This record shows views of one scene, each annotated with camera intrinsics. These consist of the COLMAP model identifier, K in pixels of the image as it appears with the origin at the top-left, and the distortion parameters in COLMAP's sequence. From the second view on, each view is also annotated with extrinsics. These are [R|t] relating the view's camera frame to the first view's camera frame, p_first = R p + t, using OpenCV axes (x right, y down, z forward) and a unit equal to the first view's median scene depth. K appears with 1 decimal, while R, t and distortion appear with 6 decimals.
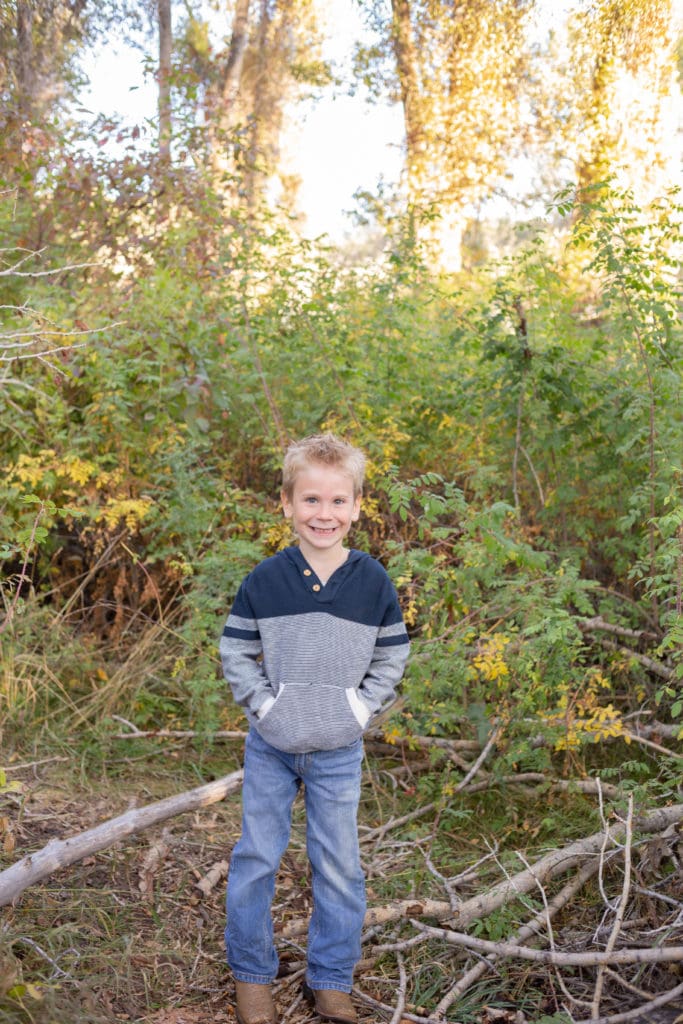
lens RADIAL K [[1034.1, 0, 335.1], [0, 1034.1, 510.0], [0, 0, 1]] dist [-0.088318, 0.108149]
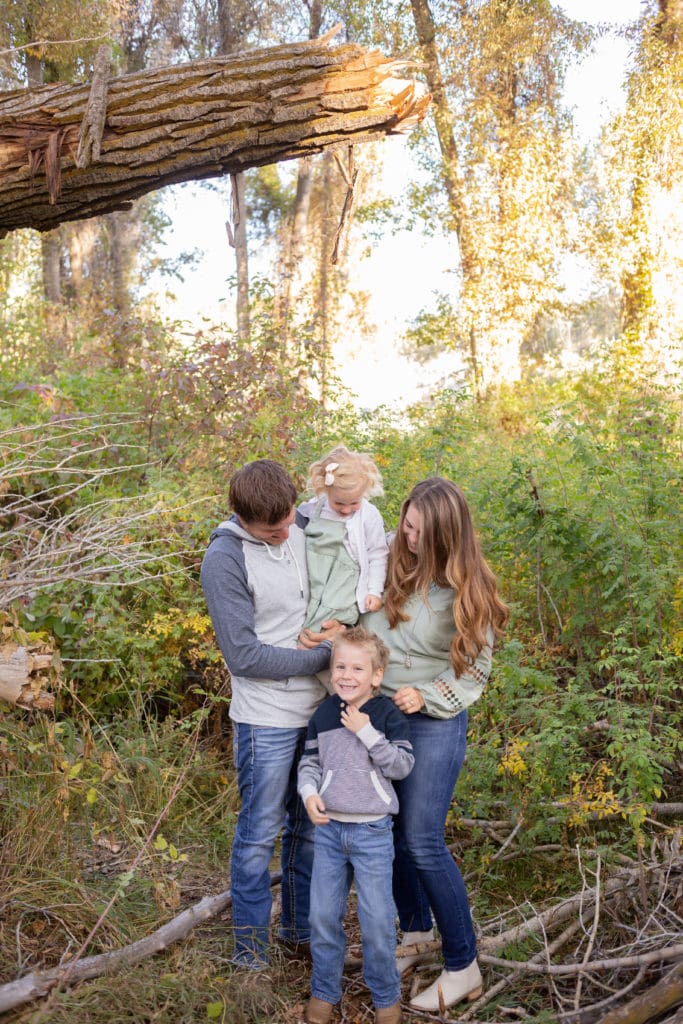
lens RADIAL K [[1034.1, 0, 335.1], [0, 1034.1, 510.0], [0, 0, 1]] dist [-0.088318, 0.108149]
pose [[0.994748, -0.059096, -0.083572, 0.041261], [0.051966, 0.995020, -0.085059, -0.060549], [0.088183, 0.080269, 0.992865, -0.298801]]
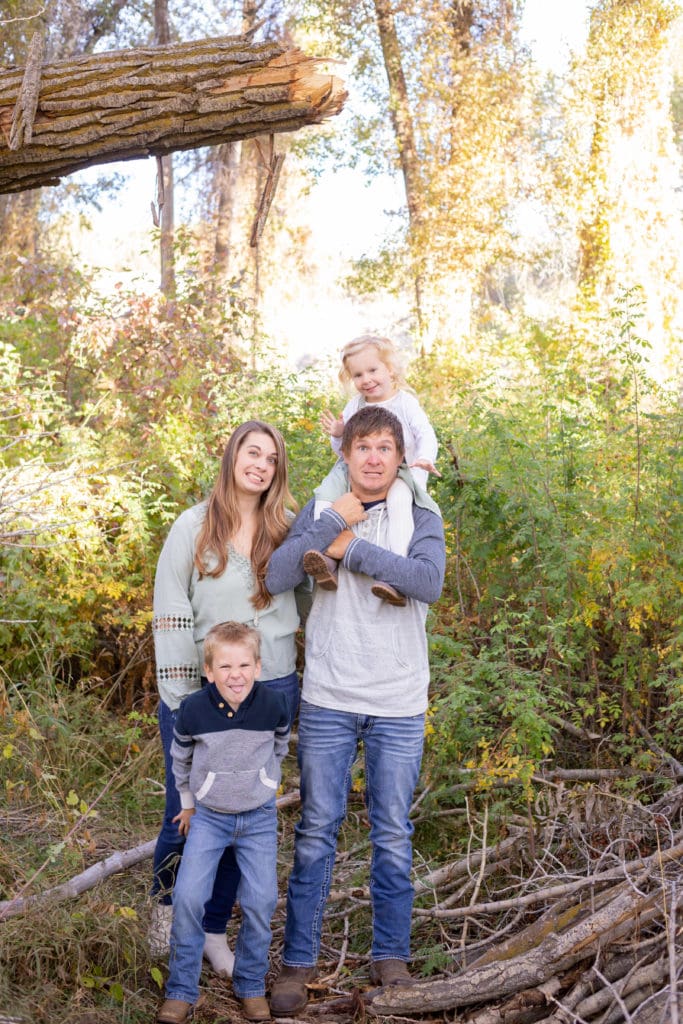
lens RADIAL K [[1179.9, 0, 365.8], [0, 1179.9, 452.5], [0, 0, 1]] dist [-0.074478, 0.037369]
pose [[0.999254, -0.038614, -0.000865, 0.073642], [0.038356, 0.994718, -0.095213, -0.054902], [0.004537, 0.095109, 0.995457, -0.475014]]
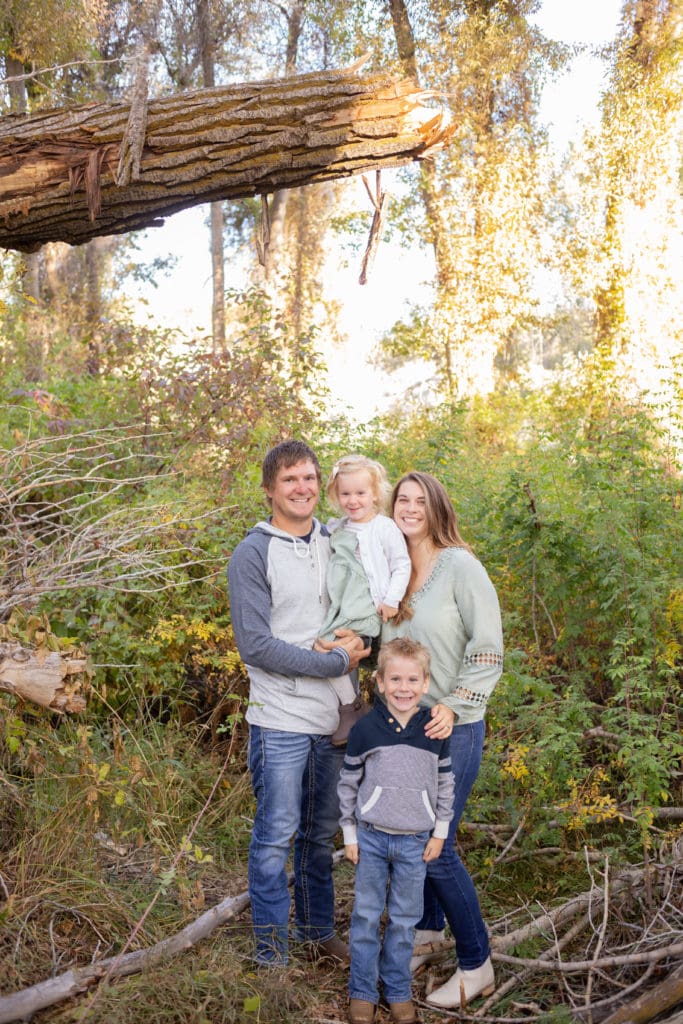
lens RADIAL K [[1034.1, 0, 335.1], [0, 1034.1, 510.0], [0, 0, 1]] dist [-0.088318, 0.108149]
pose [[0.997901, -0.045959, -0.045618, -0.010024], [0.041718, 0.995075, -0.089920, -0.064776], [0.049526, 0.087829, 0.994904, -0.331489]]
